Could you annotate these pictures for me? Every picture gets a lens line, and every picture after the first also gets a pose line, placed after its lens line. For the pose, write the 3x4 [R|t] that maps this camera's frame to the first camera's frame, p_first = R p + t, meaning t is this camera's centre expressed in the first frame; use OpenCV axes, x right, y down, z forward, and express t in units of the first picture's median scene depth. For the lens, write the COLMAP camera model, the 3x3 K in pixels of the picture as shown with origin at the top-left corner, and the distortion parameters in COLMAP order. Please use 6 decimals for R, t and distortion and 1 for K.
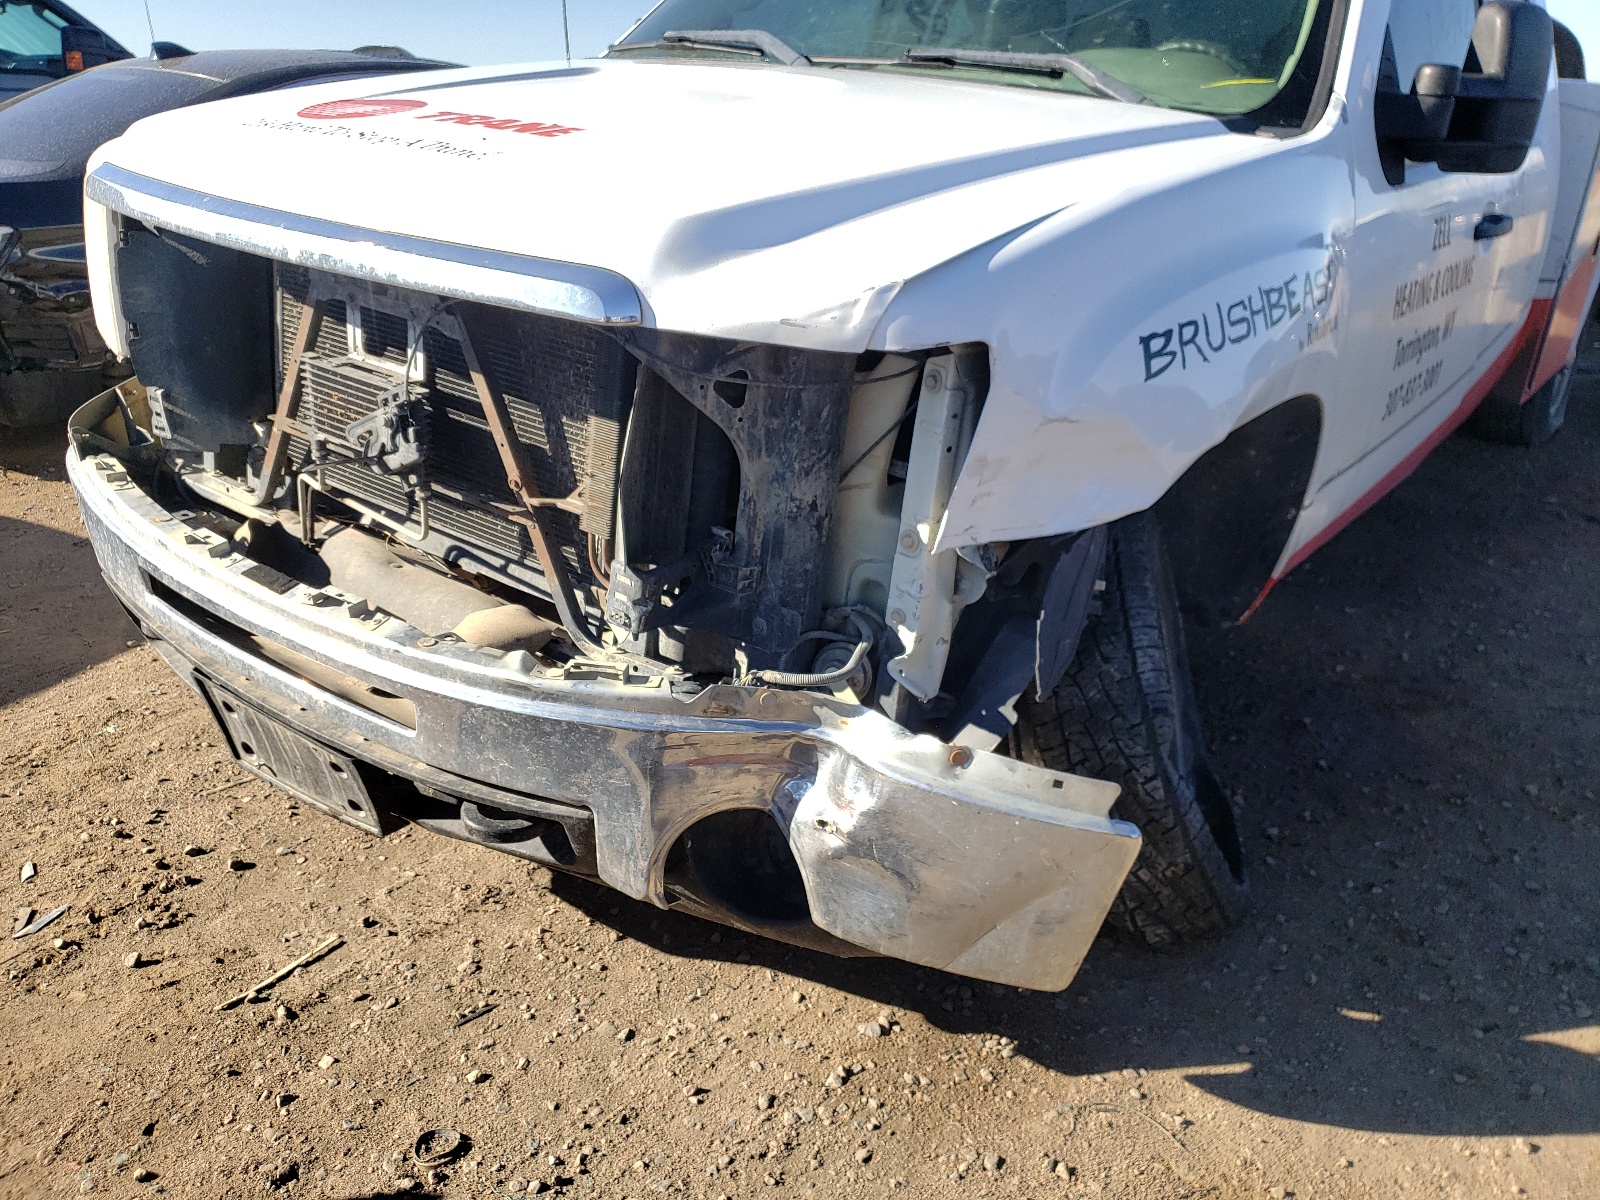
lens RADIAL K [[1233.9, 0, 790.6], [0, 1233.9, 594.5], [0, 0, 1]] dist [0.025526, 0.000529]
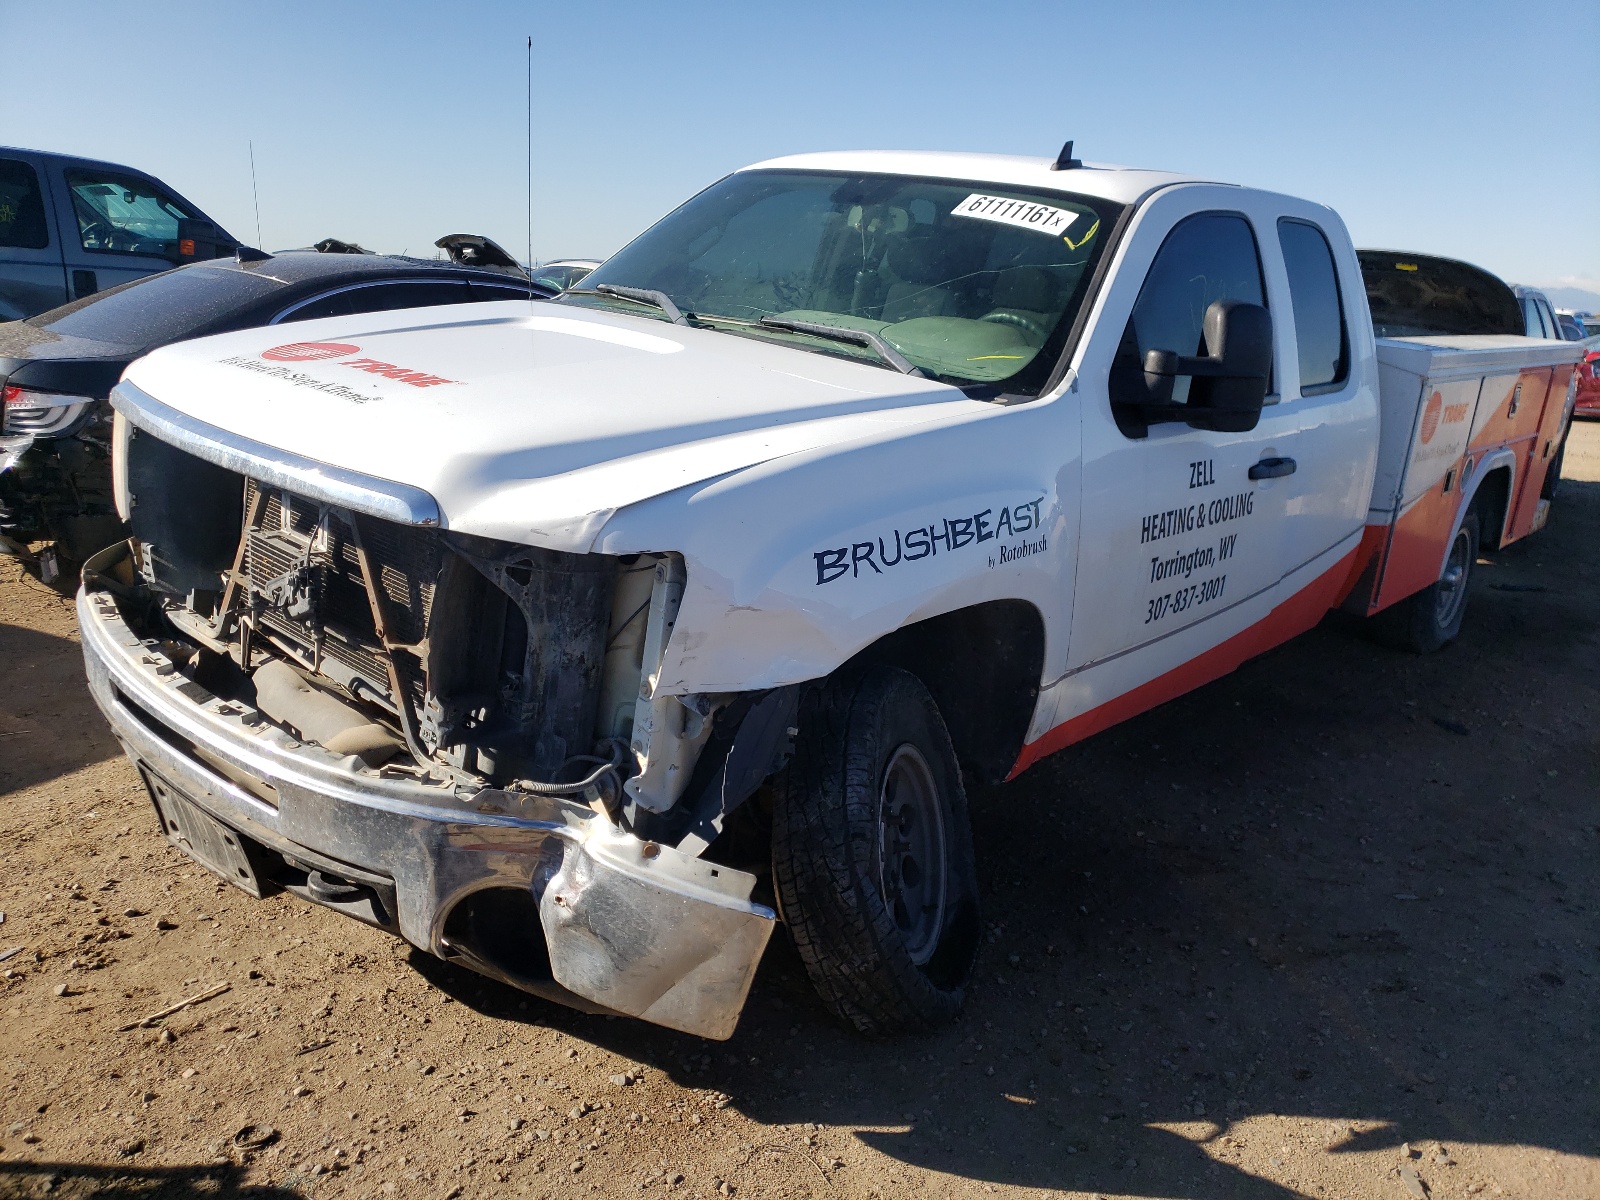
lens RADIAL K [[1241.3, 0, 808.6], [0, 1241.3, 608.9], [0, 0, 1]] dist [0.045643, -0.008140]
pose [[0.996991, 0.057393, -0.052108, 0.302170], [-0.063289, 0.990798, -0.119638, 0.017573], [0.044763, 0.122576, 0.991449, -0.316684]]
